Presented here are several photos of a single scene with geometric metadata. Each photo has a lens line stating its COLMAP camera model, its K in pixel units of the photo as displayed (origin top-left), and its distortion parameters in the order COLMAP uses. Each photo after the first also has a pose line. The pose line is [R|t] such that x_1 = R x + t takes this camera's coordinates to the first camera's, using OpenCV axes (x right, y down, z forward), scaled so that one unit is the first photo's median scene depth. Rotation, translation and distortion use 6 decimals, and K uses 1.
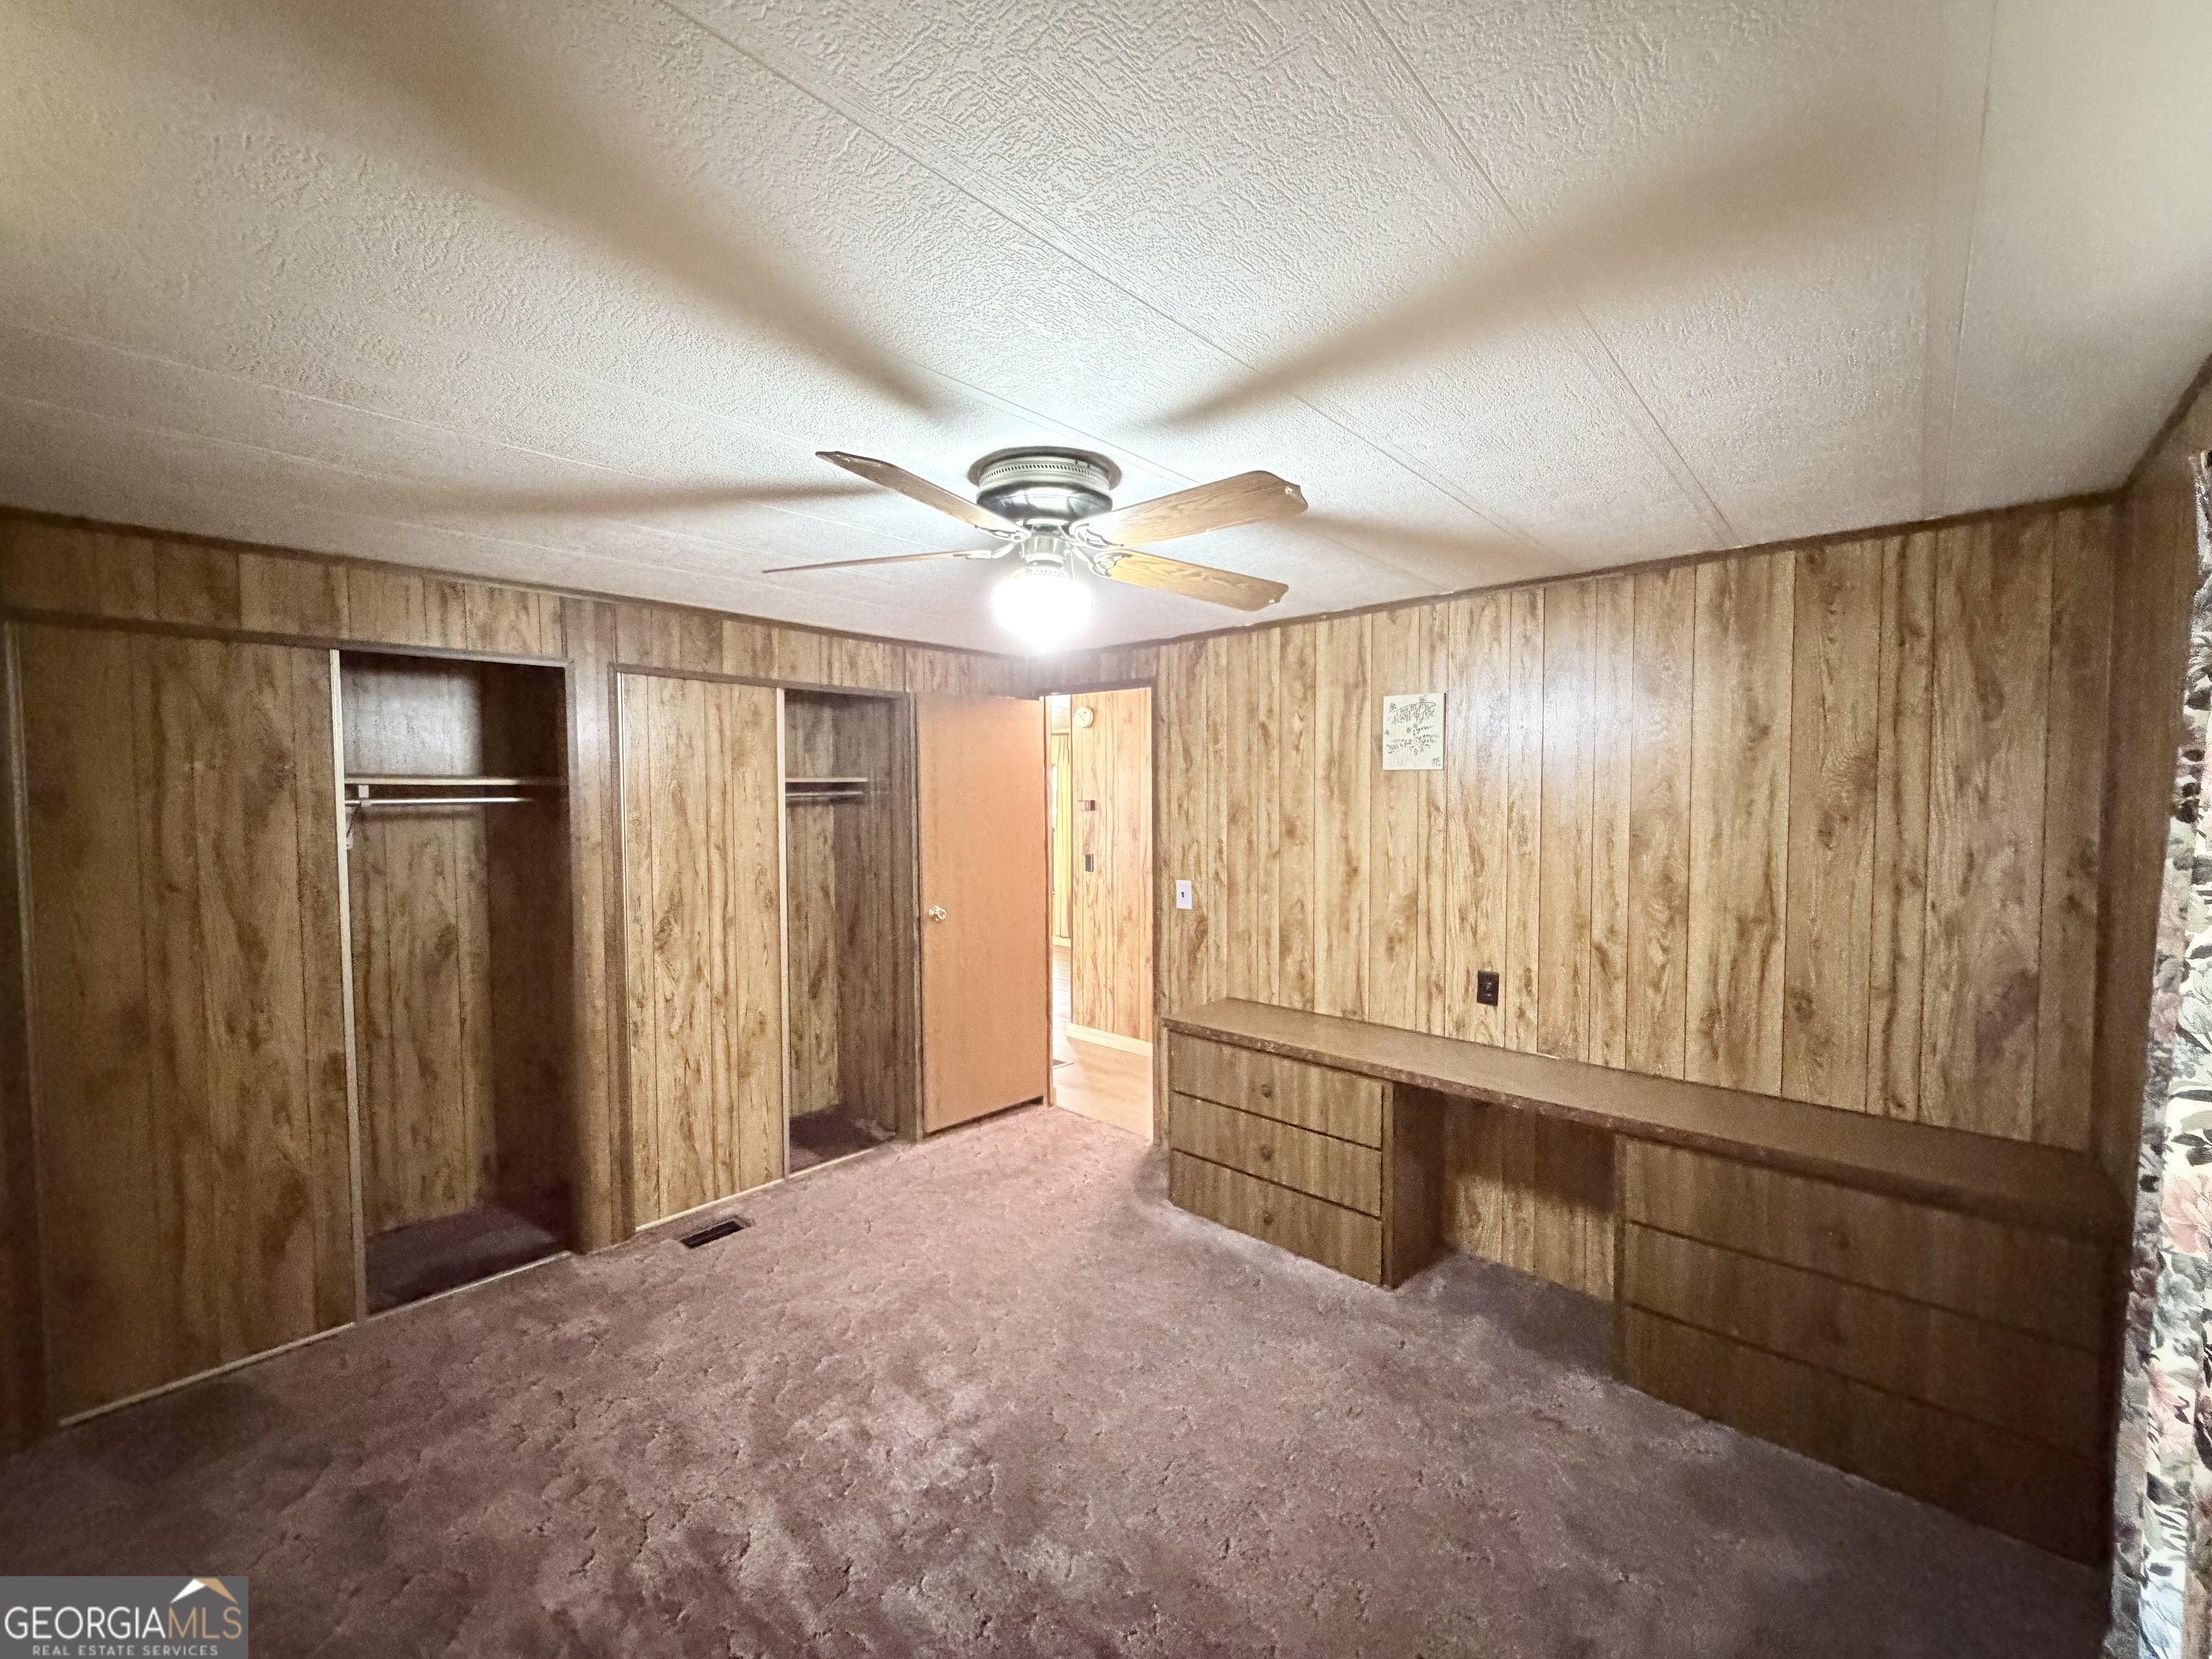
lens RADIAL K [[899.9, 0, 1106.0], [0, 899.9, 829.5], [0, 0, 1]] dist [0.001031, 0.000700]
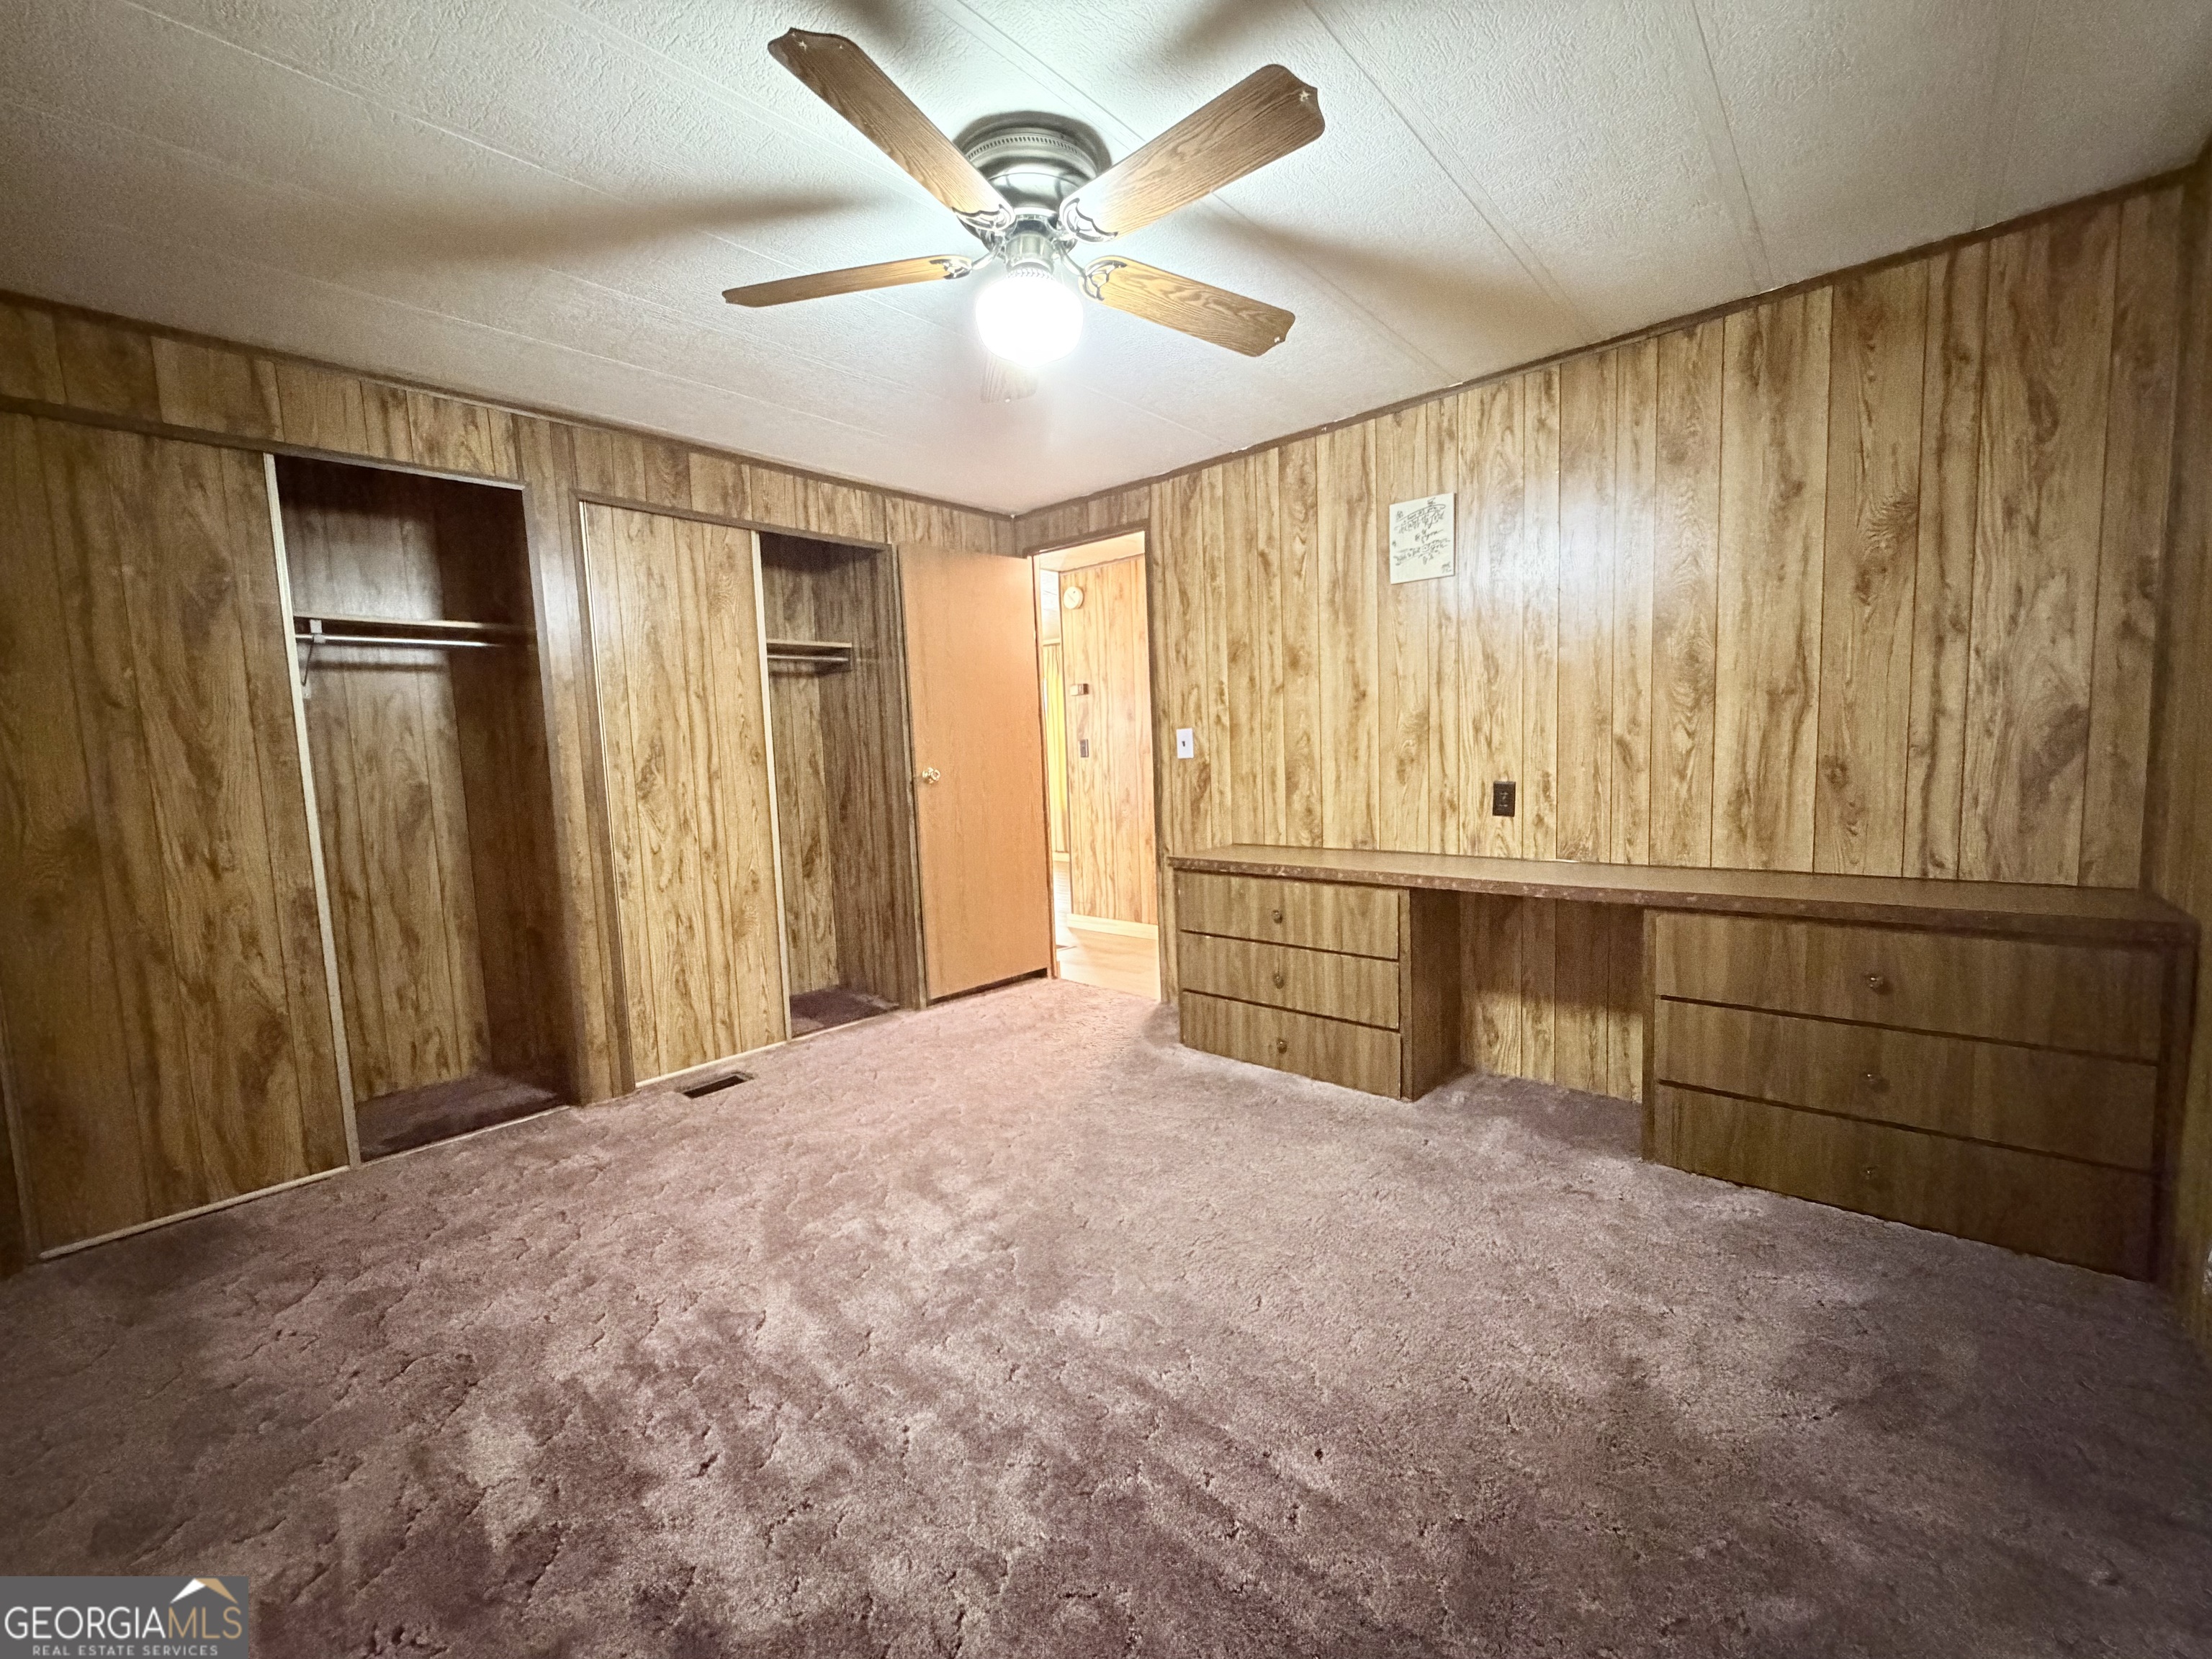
lens RADIAL K [[899.9, 0, 1106.0], [0, 899.9, 829.5], [0, 0, 1]] dist [0.001031, 0.000700]
pose [[0.999331, -0.035429, 0.009102, -0.013934], [0.034922, 0.998095, 0.050860, 0.152569], [-0.010887, -0.050508, 0.998664, 0.039026]]
